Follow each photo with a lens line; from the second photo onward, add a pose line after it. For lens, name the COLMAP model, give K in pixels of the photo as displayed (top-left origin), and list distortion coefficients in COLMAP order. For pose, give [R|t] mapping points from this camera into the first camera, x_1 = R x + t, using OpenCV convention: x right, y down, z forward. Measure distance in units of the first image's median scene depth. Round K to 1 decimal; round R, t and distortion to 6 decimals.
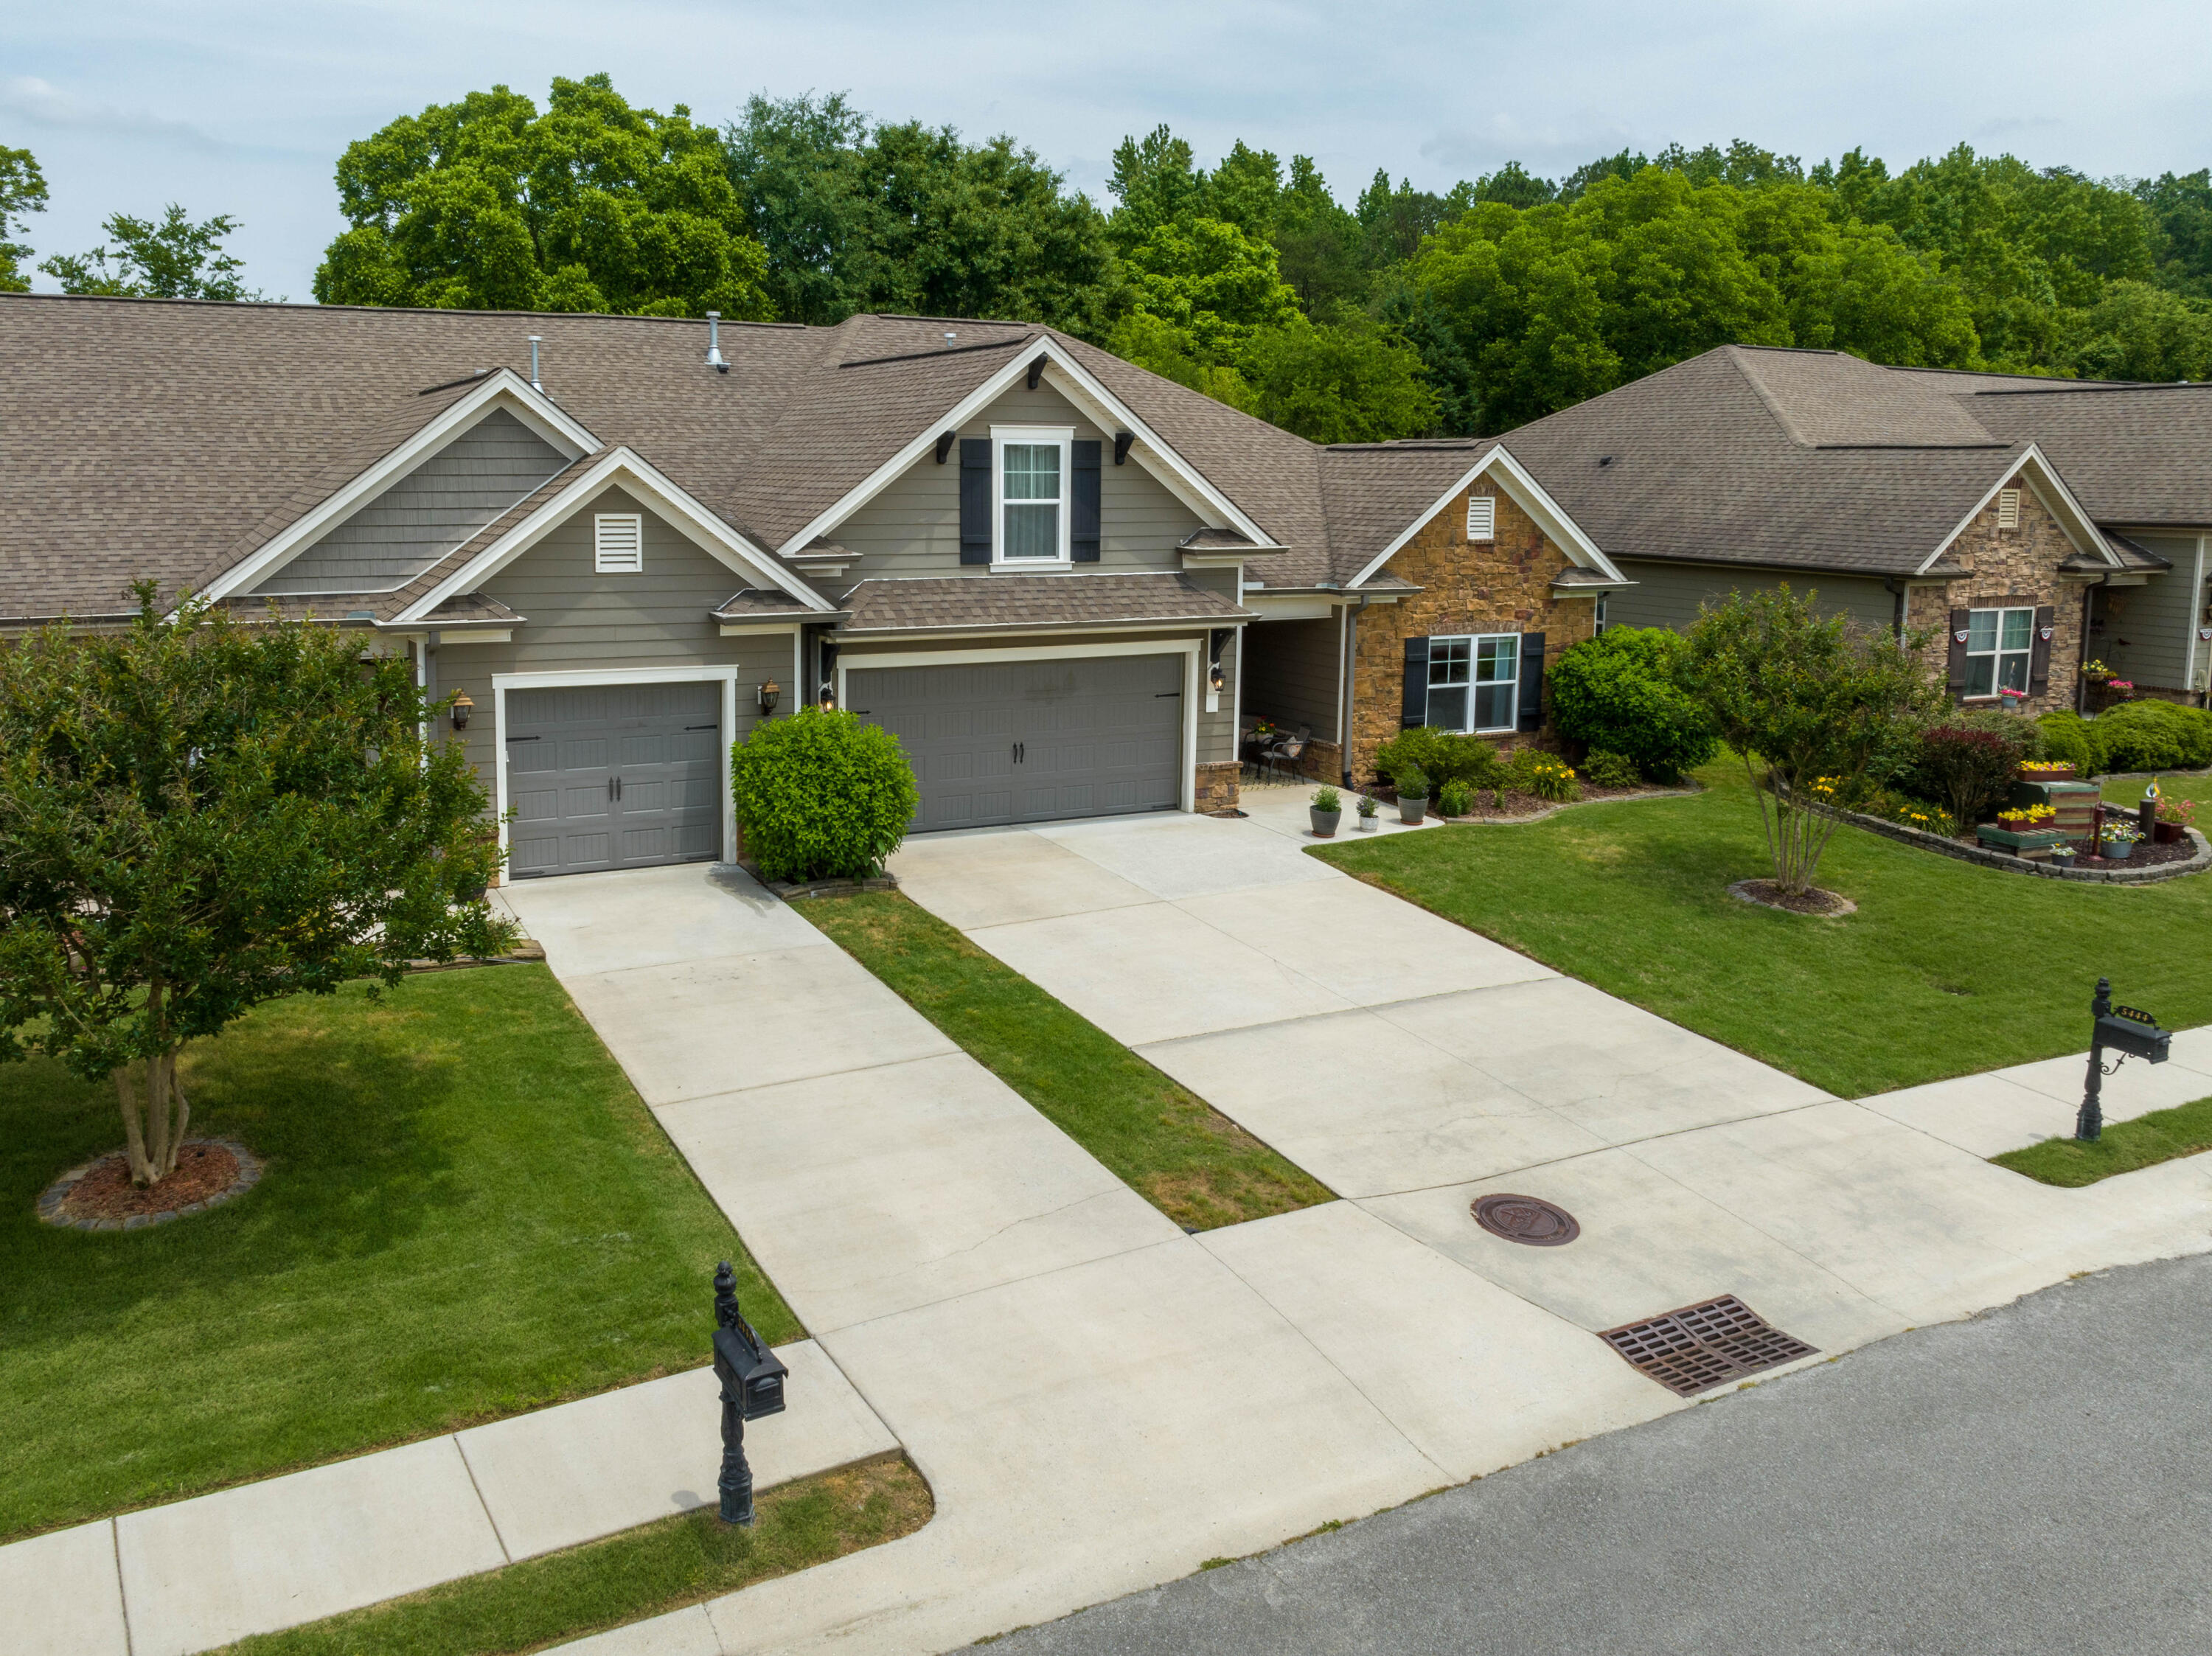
lens RADIAL K [[1565.0, 0, 1105.0], [0, 1565.0, 834.0], [0, 0, 1]] dist [-0.050207, 0.025942]
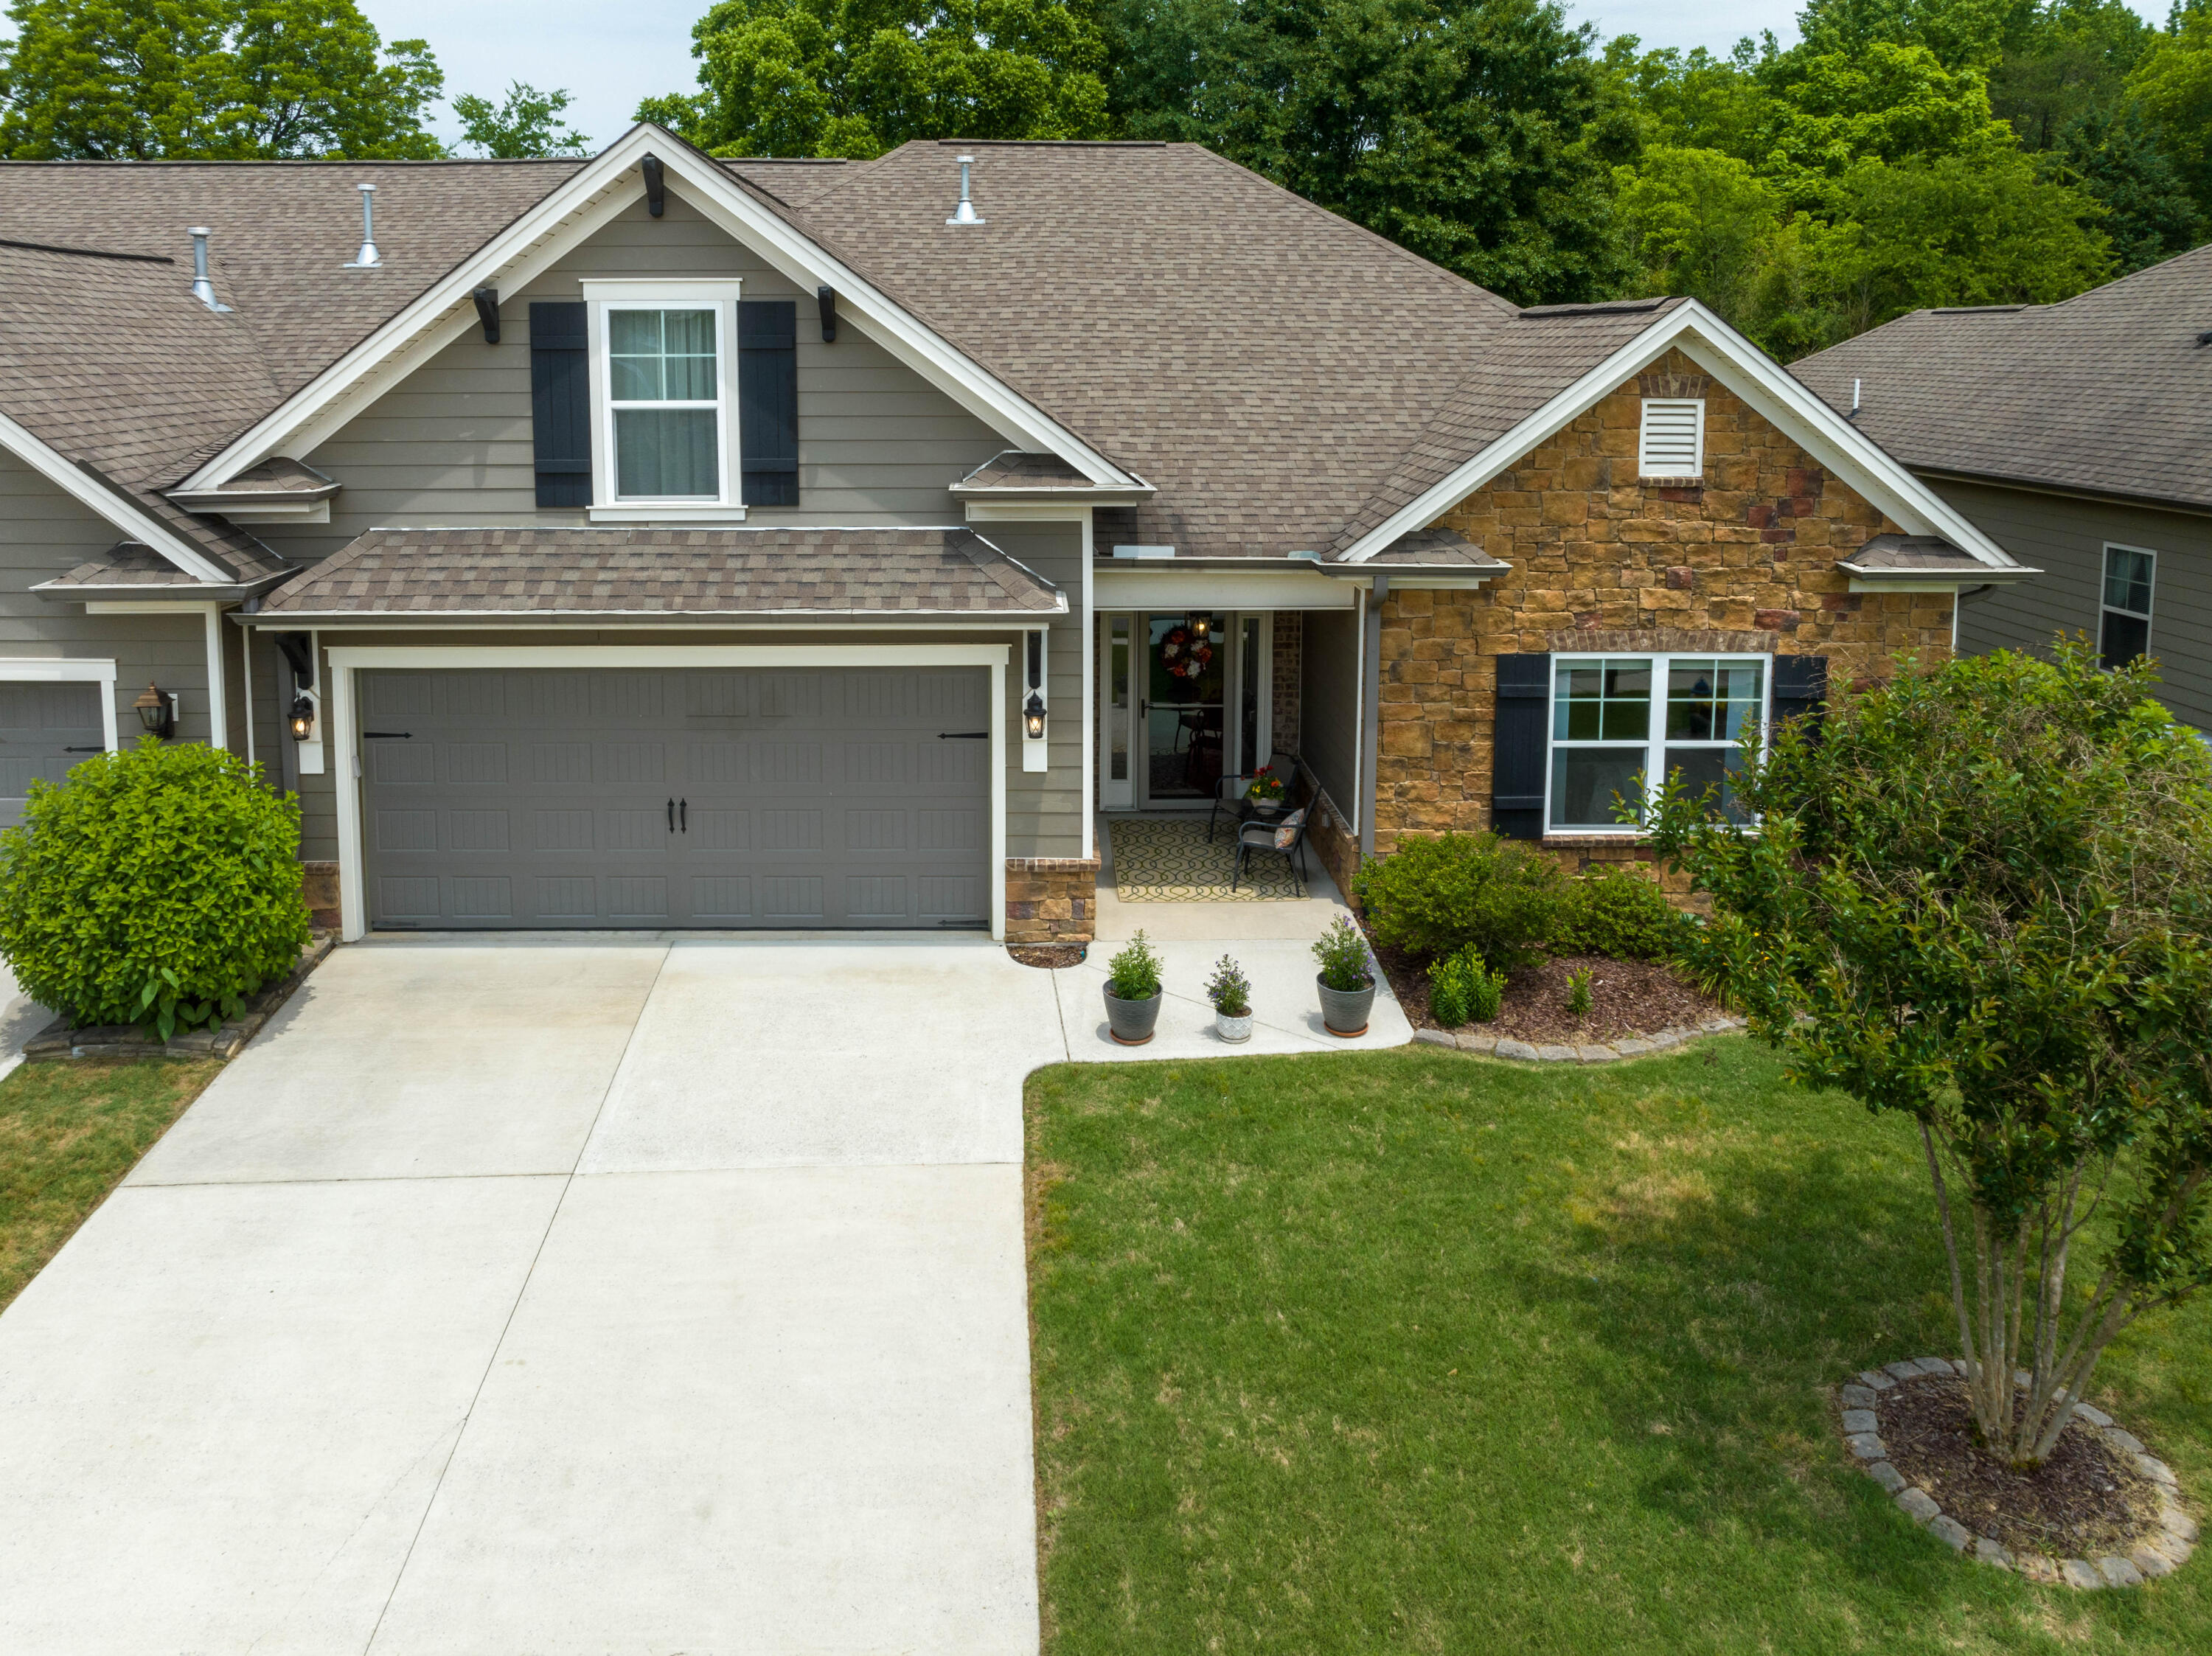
lens RADIAL K [[1565.0, 0, 1226.6], [0, 1565.0, 643.1], [0, 0, 1]] dist [-0.050207, 0.025942]
pose [[0.905625, 0.074311, -0.417519, 0.335405], [-0.093753, 0.995250, -0.026220, -0.106759], [0.413587, 0.062889, 0.908290, 0.467861]]
